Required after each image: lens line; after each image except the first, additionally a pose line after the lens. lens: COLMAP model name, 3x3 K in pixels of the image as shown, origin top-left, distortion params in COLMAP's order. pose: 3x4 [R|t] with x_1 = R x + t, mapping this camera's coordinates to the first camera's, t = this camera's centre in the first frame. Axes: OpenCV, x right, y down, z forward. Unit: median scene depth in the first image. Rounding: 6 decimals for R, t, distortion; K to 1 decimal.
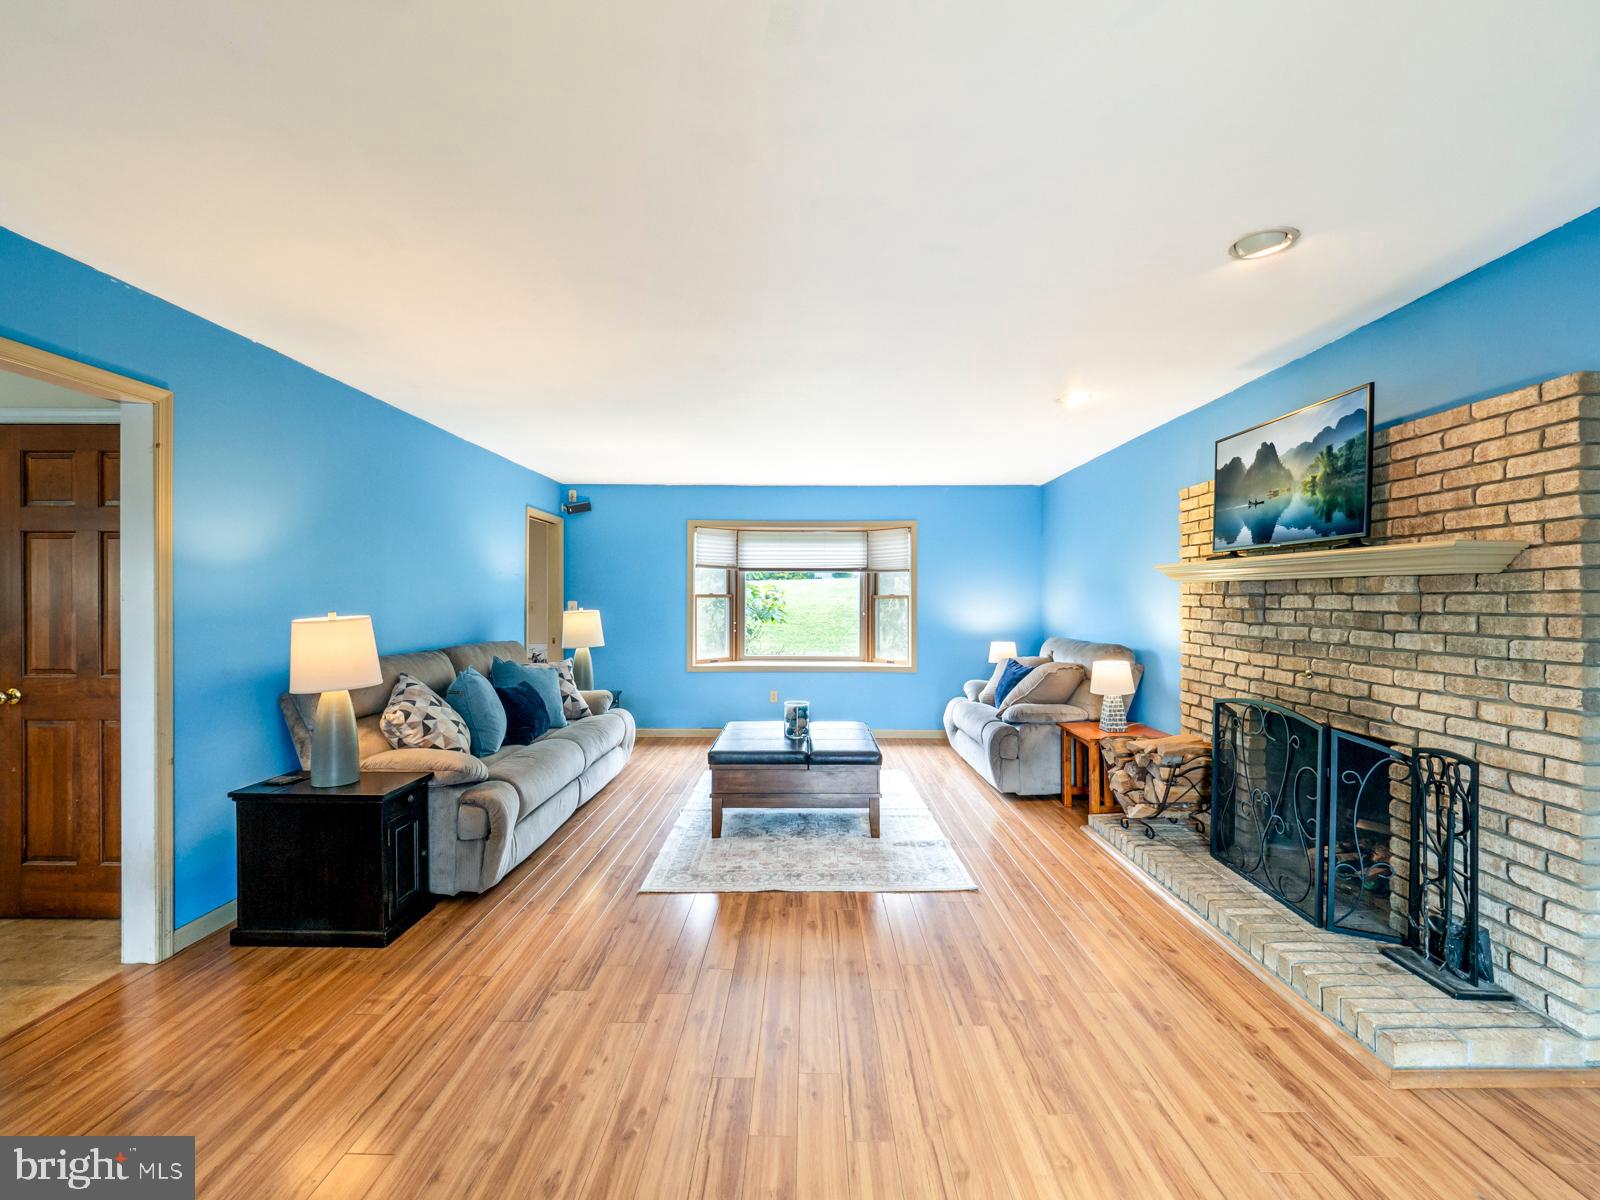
lens RADIAL K [[693.3, 0, 793.8], [0, 693.3, 605.3], [0, 0, 1]] dist [-0.002114, -0.000844]
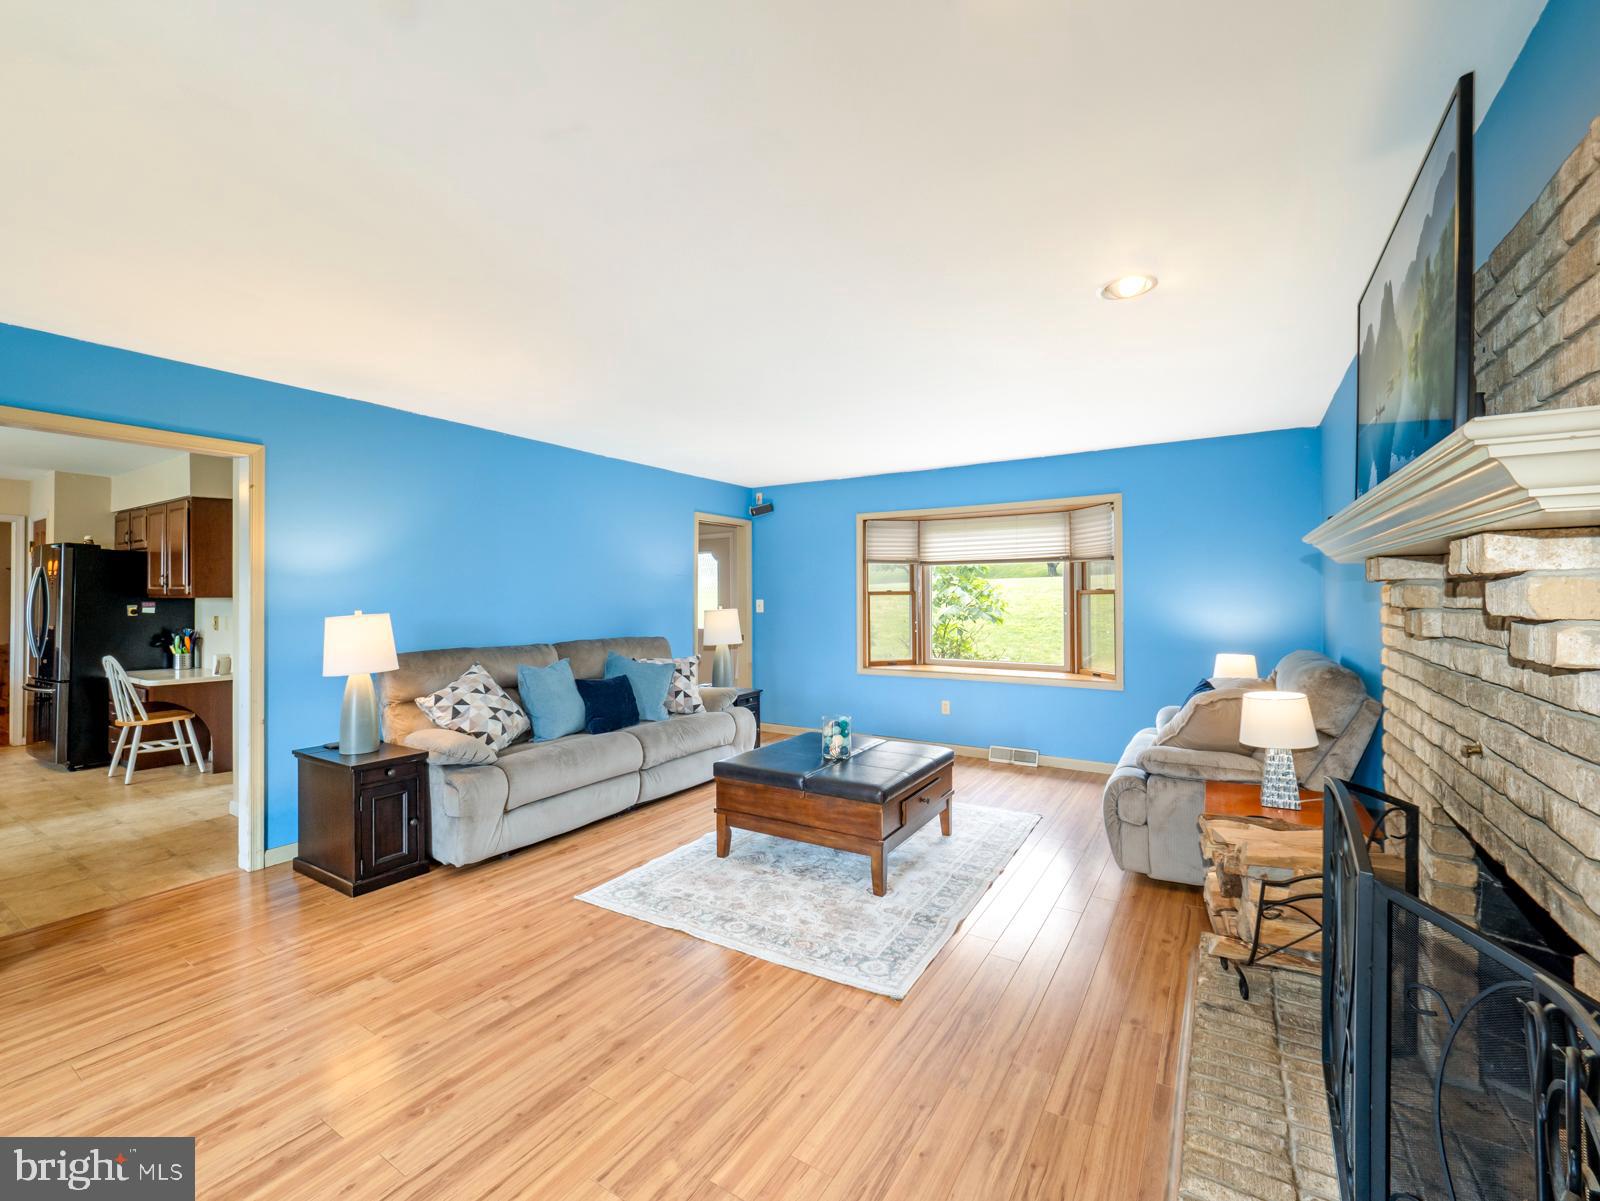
lens RADIAL K [[682.8, 0, 797.5], [0, 682.8, 594.0], [0, 0, 1]] dist [-0.007240, 0.000179]
pose [[0.853668, -0.009946, -0.520723, 0.627391], [0.002721, 0.999889, -0.014638, 0.001363], [0.520811, 0.011079, 0.853600, 0.390900]]
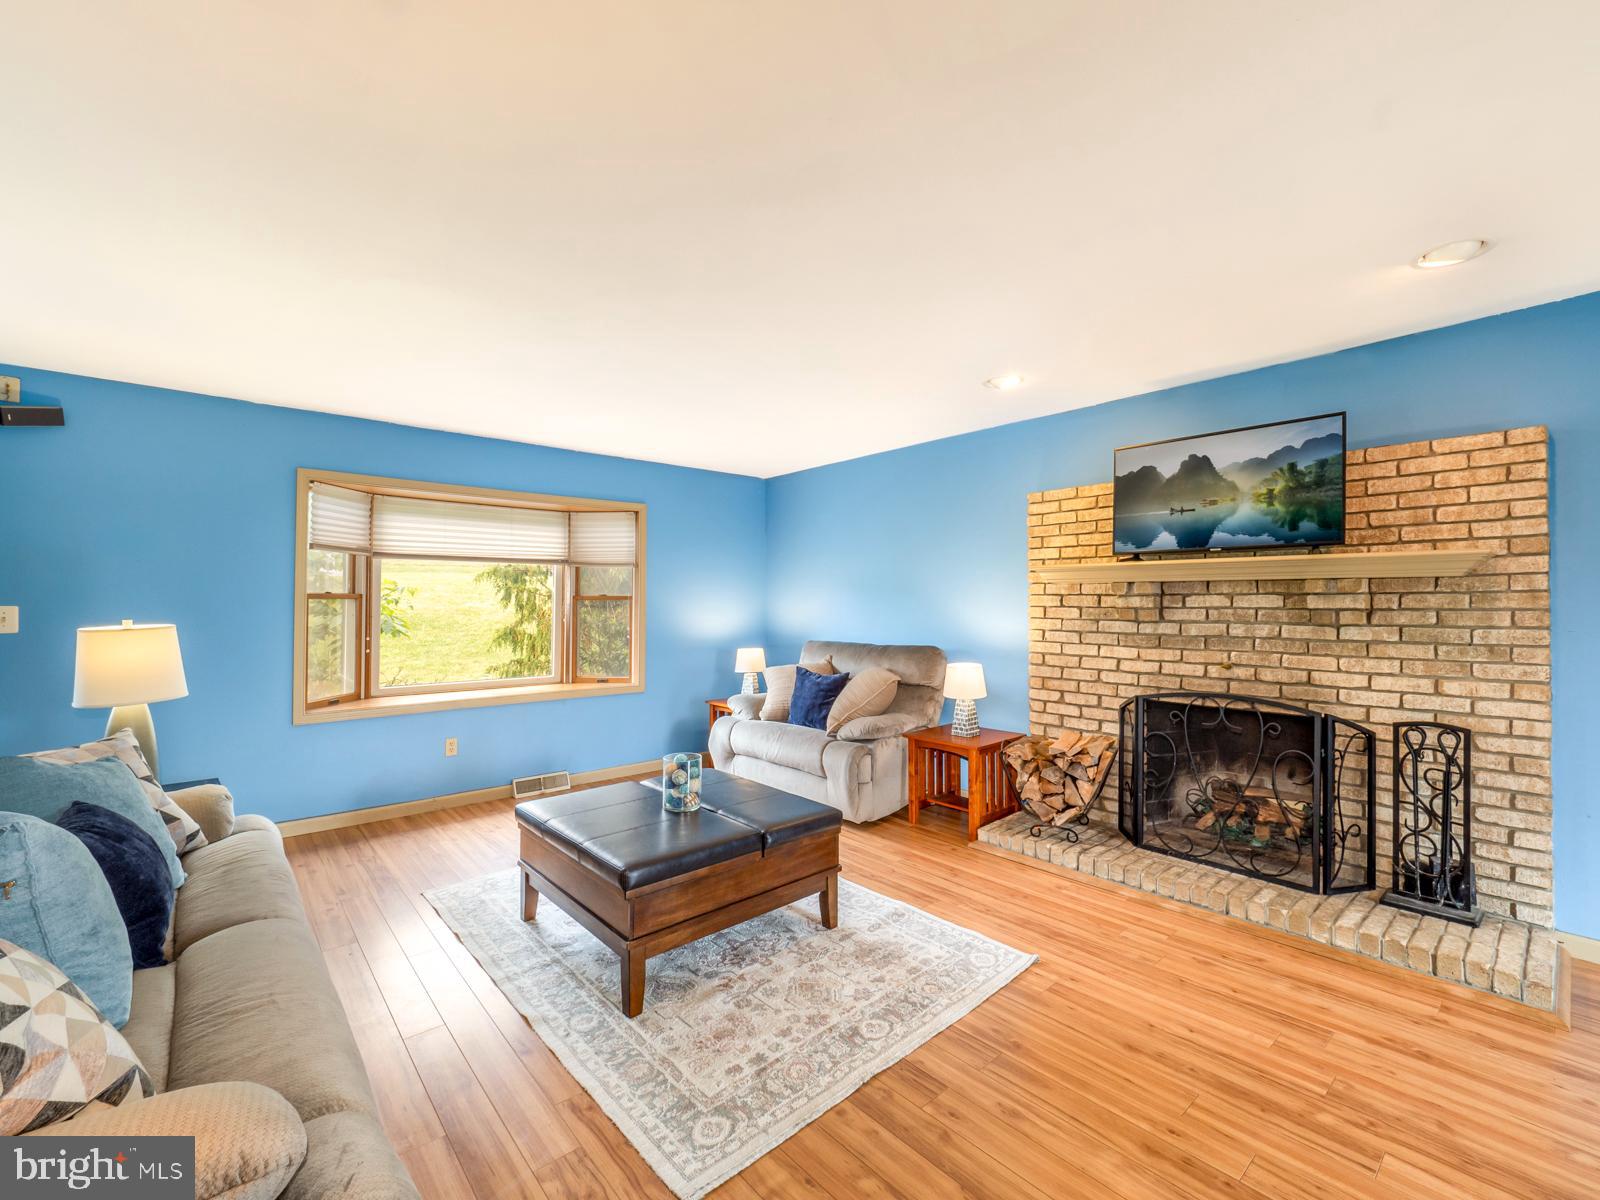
lens RADIAL K [[693.3, 0, 793.2], [0, 693.3, 597.1], [0, 0, 1]] dist [-0.002114, -0.000844]
pose [[0.742986, 0.002792, 0.669301, -0.561251], [0.008815, 0.999864, -0.013957, -0.001964], [-0.669248, 0.016269, 0.742861, 0.674695]]
